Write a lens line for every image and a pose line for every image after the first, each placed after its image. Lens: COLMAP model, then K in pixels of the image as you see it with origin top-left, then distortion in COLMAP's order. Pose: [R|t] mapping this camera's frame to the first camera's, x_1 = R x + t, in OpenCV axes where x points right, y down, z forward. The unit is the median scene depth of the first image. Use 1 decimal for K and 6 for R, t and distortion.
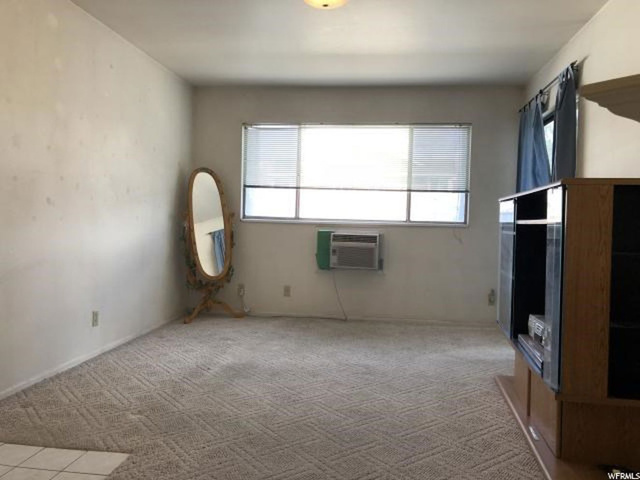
lens RADIAL K [[529.7, 0, 324.5], [0, 529.7, 239.7], [0, 0, 1]] dist [0.035793, -0.031830]
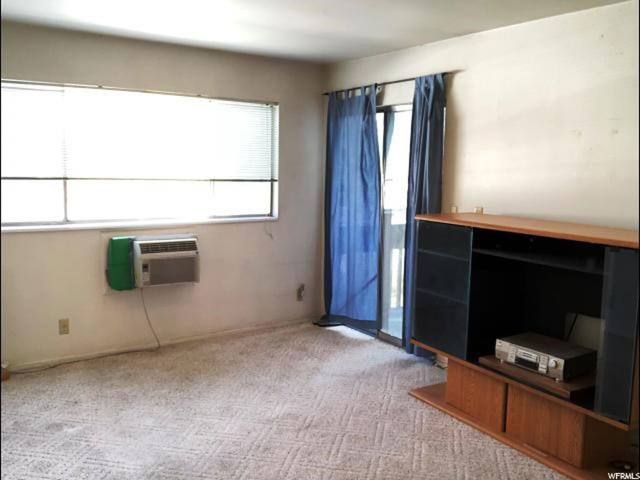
lens RADIAL K [[600.1, 0, 321.1], [0, 600.1, 242.3], [0, 0, 1]] dist [0.077533, 0.000000]
pose [[0.747399, -0.100489, 0.656732, -0.350345], [0.021694, 0.991659, 0.127048, -0.114532], [-0.664022, -0.080708, 0.743345, 0.186371]]
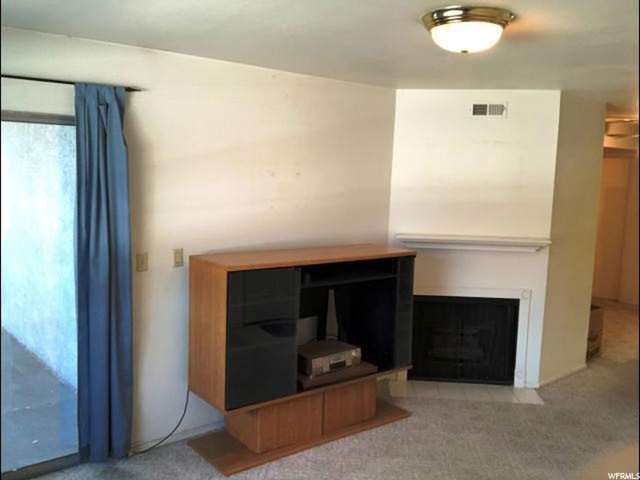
lens RADIAL K [[600.1, 0, 318.3], [0, 600.1, 235.9], [0, 0, 1]] dist [0.077533, 0.000000]
pose [[-0.728326, -0.122750, 0.674147, -0.268627], [-0.027393, 0.988253, 0.150349, -0.181248], [-0.684683, 0.091037, -0.723133, 1.043262]]
